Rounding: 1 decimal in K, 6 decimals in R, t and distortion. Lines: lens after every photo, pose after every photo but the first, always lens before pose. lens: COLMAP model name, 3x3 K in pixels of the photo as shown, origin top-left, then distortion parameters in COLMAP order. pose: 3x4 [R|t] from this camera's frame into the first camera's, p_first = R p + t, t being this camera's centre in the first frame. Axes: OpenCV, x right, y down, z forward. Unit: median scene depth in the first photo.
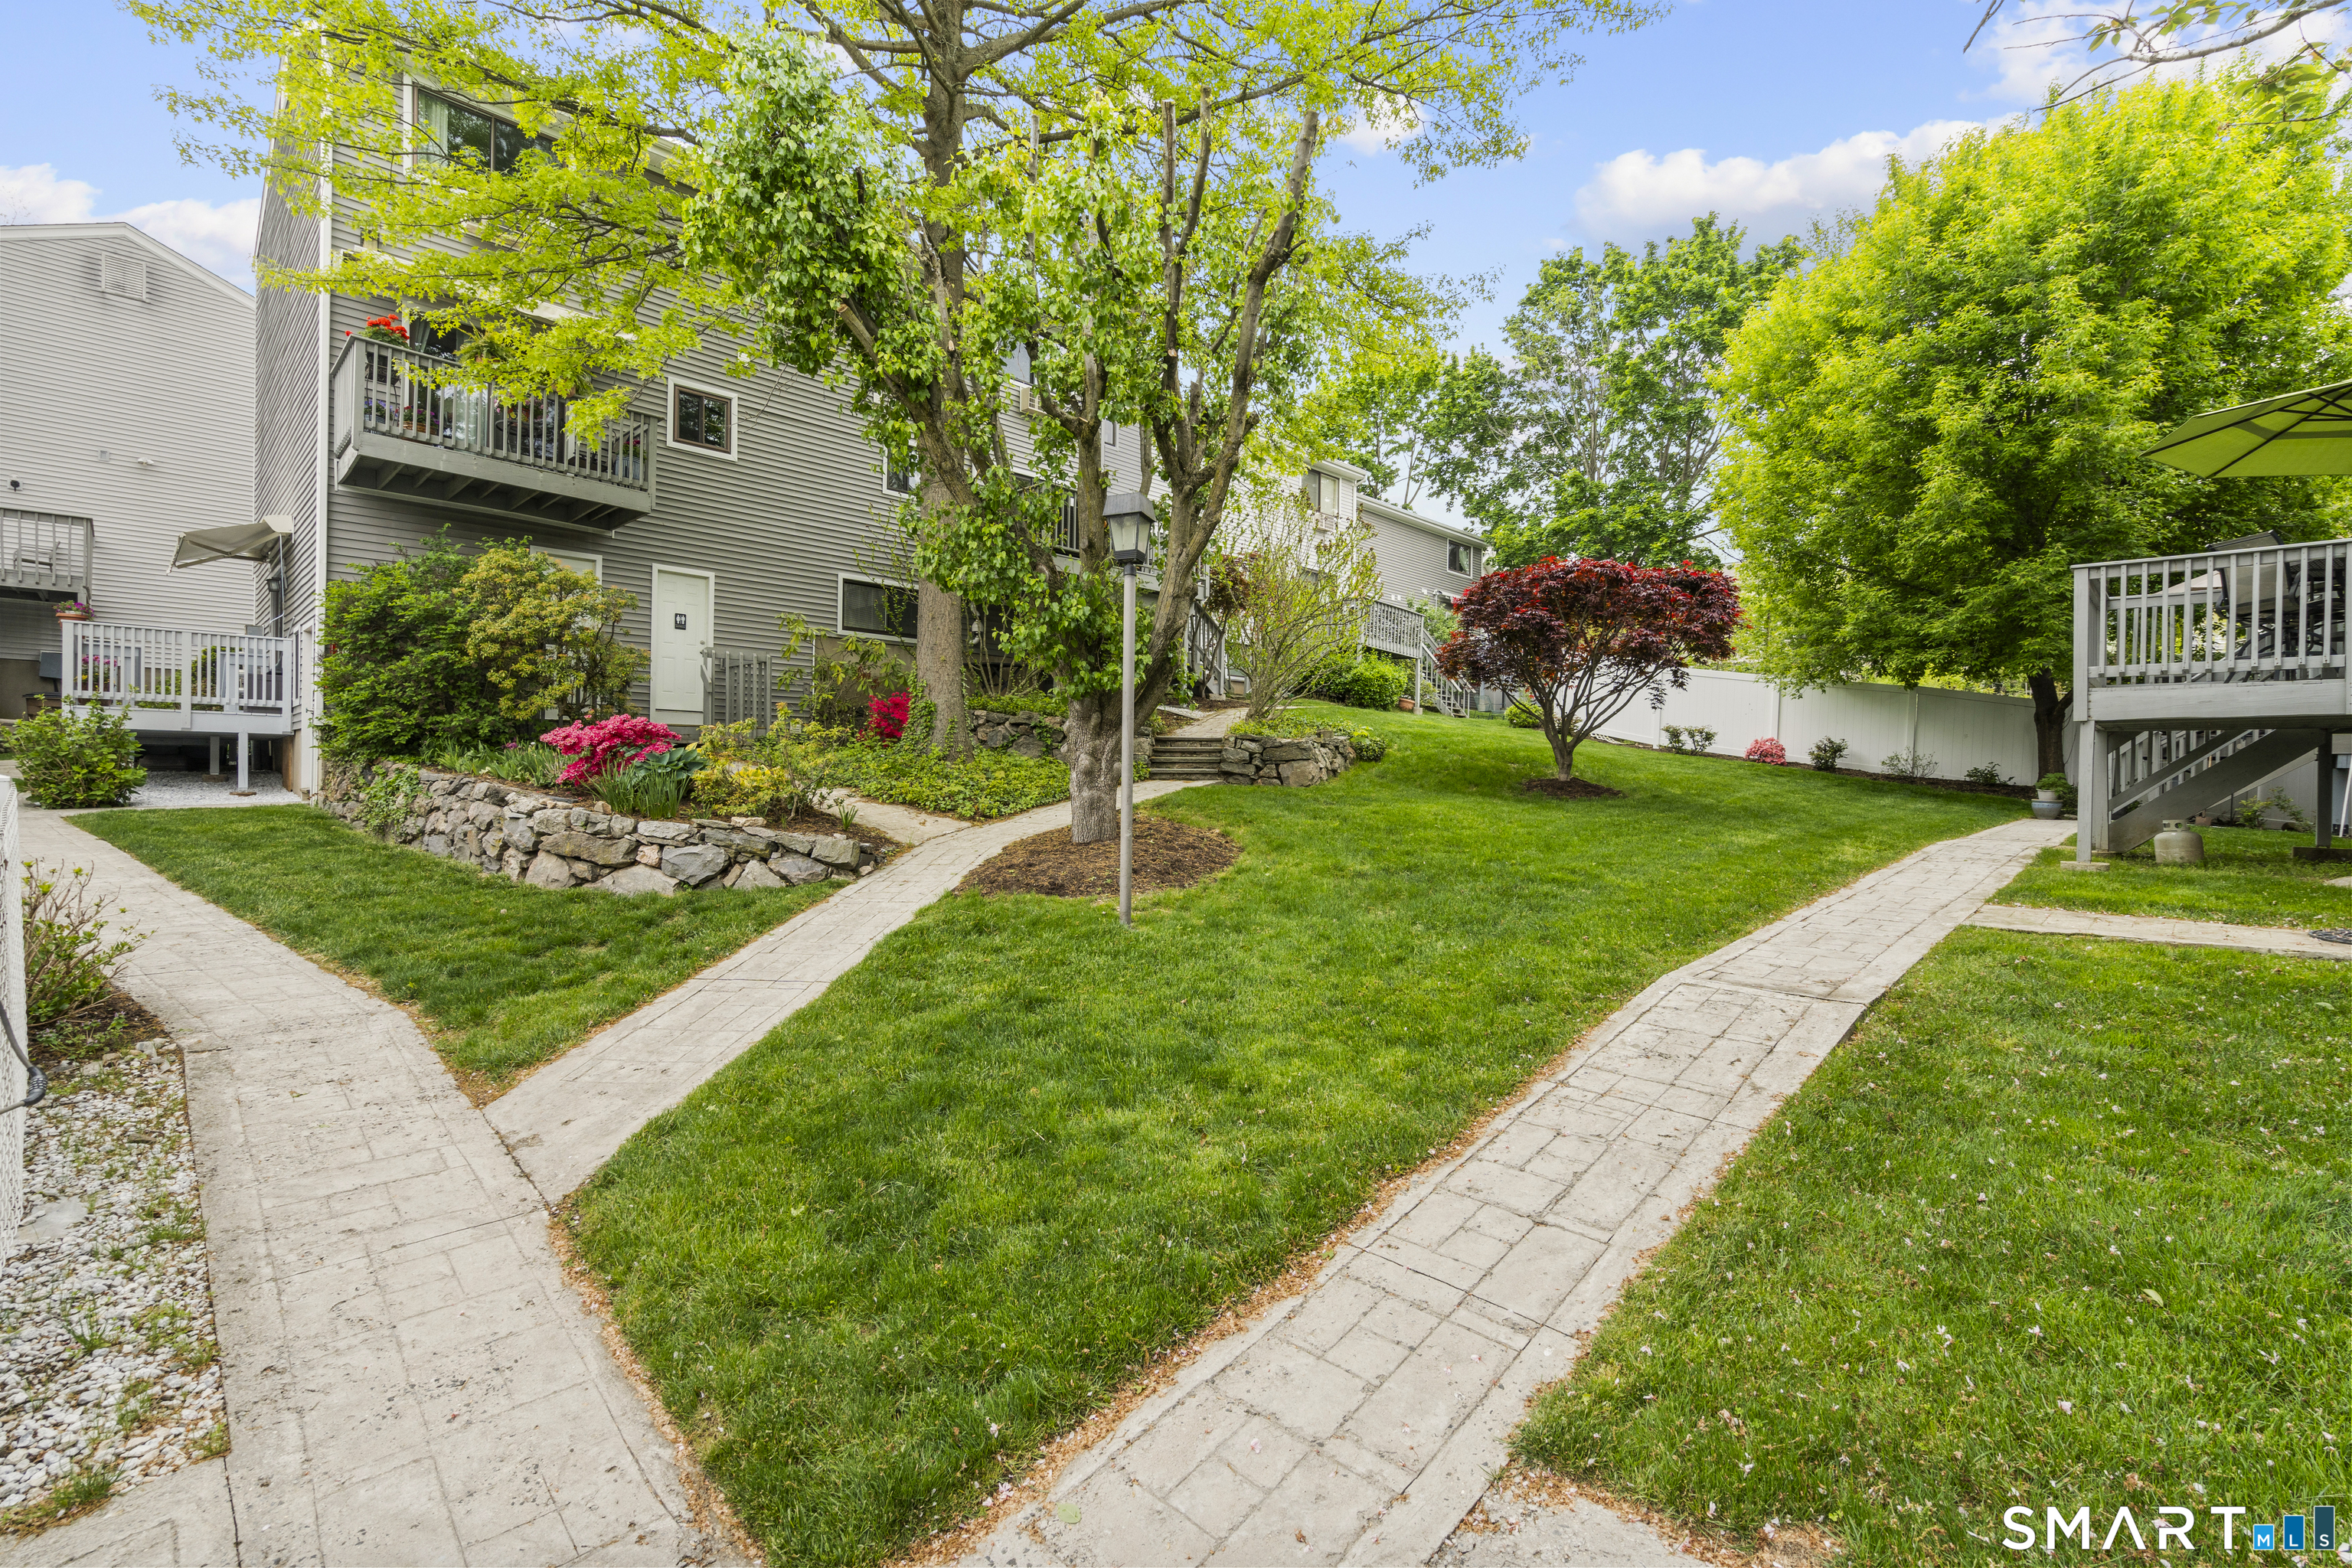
lens RADIAL K [[1054.8, 0, 1185.6], [0, 1054.8, 786.5], [0, 0, 1]] dist [-0.004516, -0.000383]
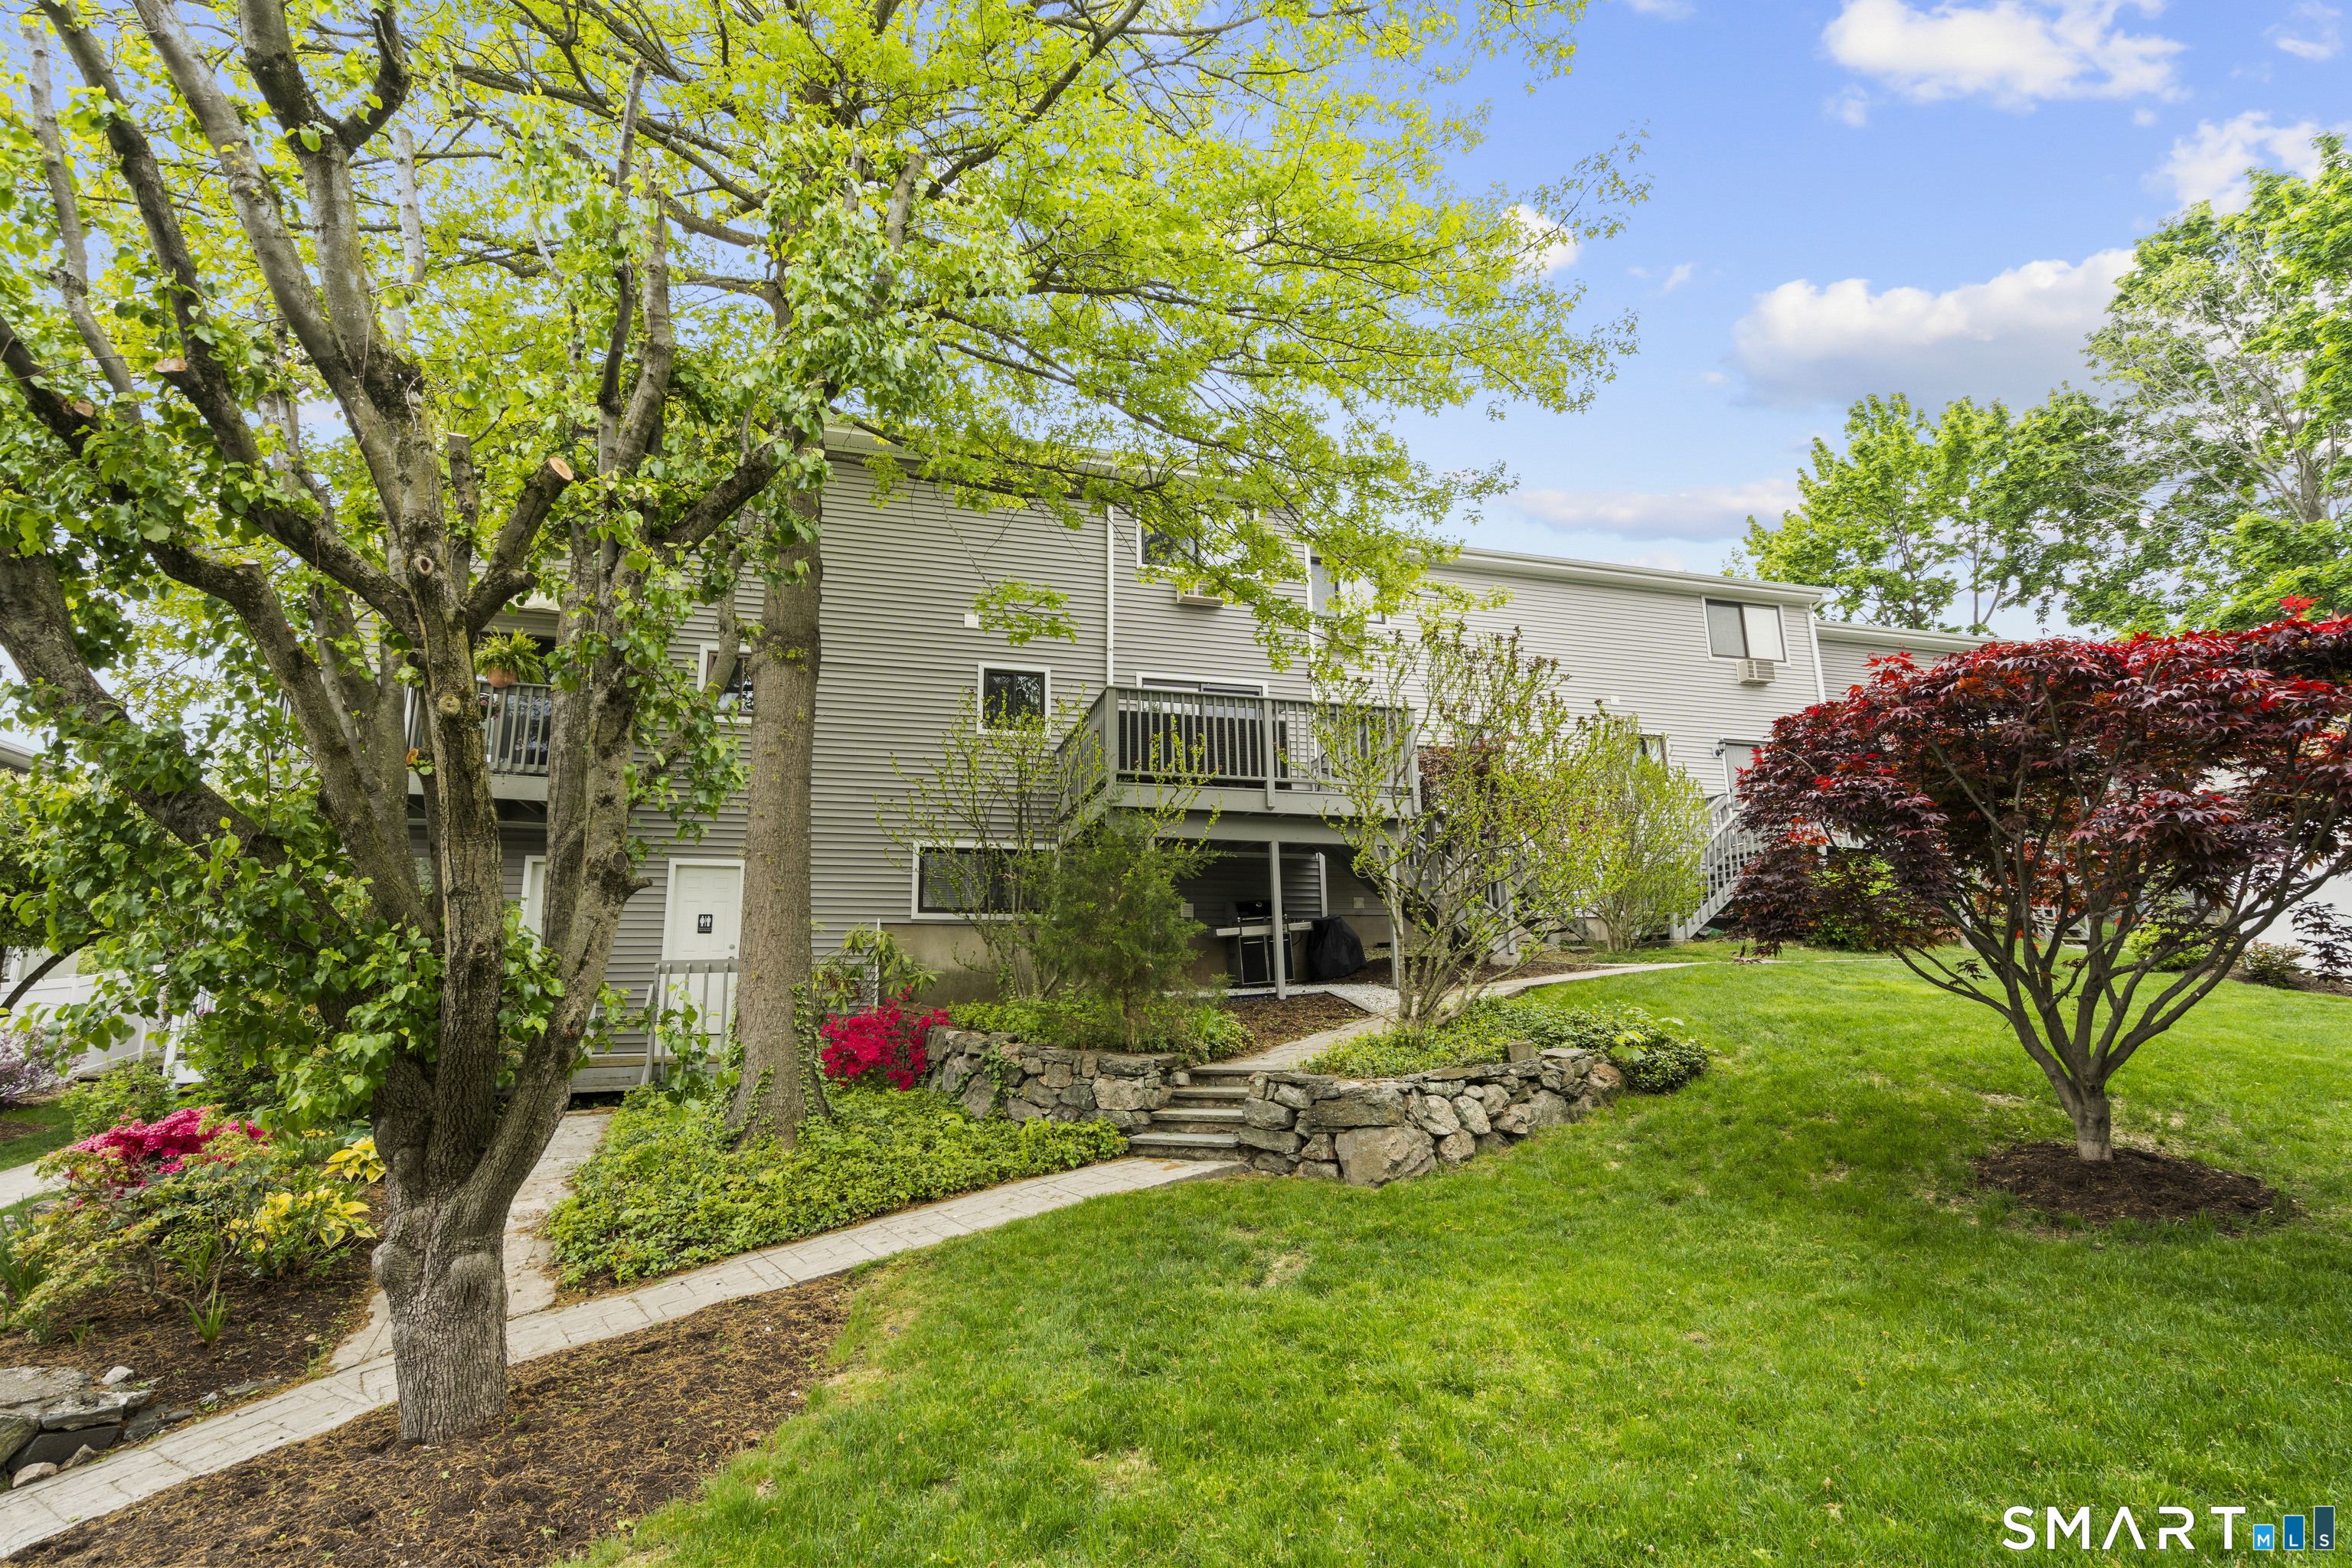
lens RADIAL K [[1136.6, 0, 1176.2], [0, 1136.6, 787.4], [0, 0, 1]] dist [0.004266, -0.000274]
pose [[0.877506, -0.127932, -0.462187, 0.186094], [0.029805, 0.976447, -0.213689, -0.043749], [0.478638, 0.173738, 0.860651, 0.285289]]
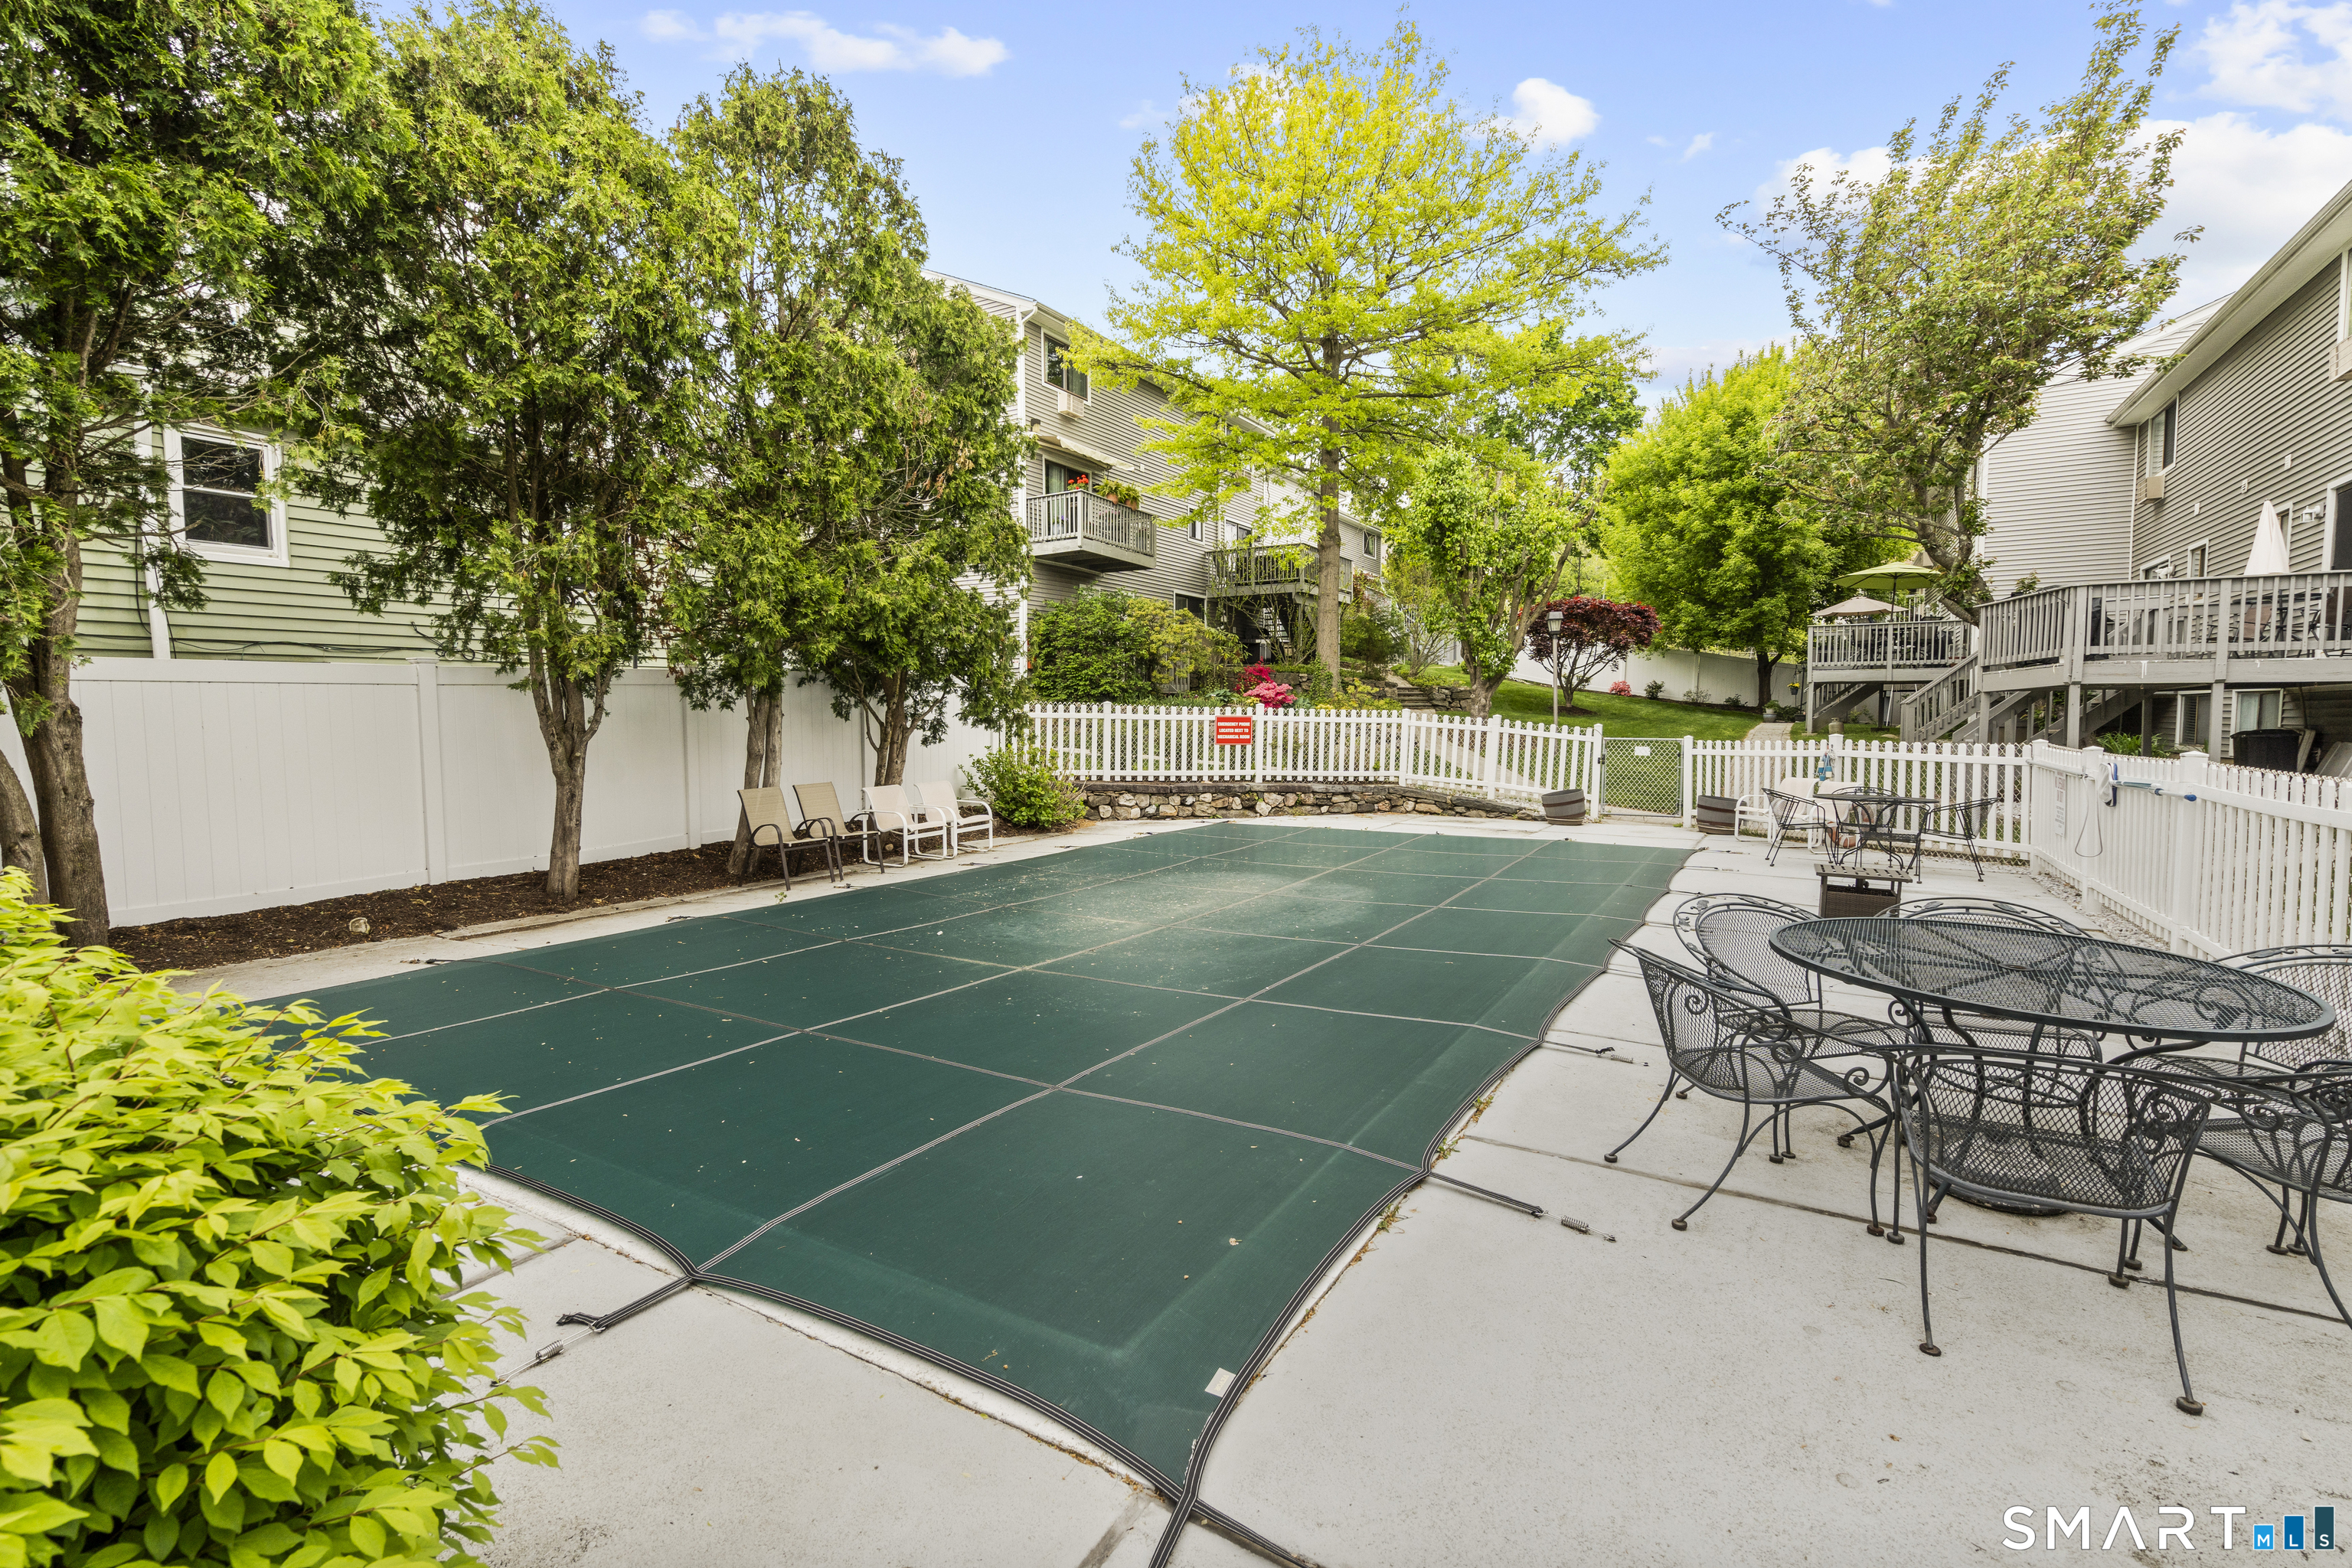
lens RADIAL K [[1054.8, 0, 1171.1], [0, 1054.8, 780.0], [0, 0, 1]] dist [-0.004516, -0.000383]
pose [[0.975431, -0.027175, 0.218622, -0.613098], [0.014353, 0.998094, 0.060022, 0.002144], [-0.219837, -0.055409, 0.973962, -0.591035]]
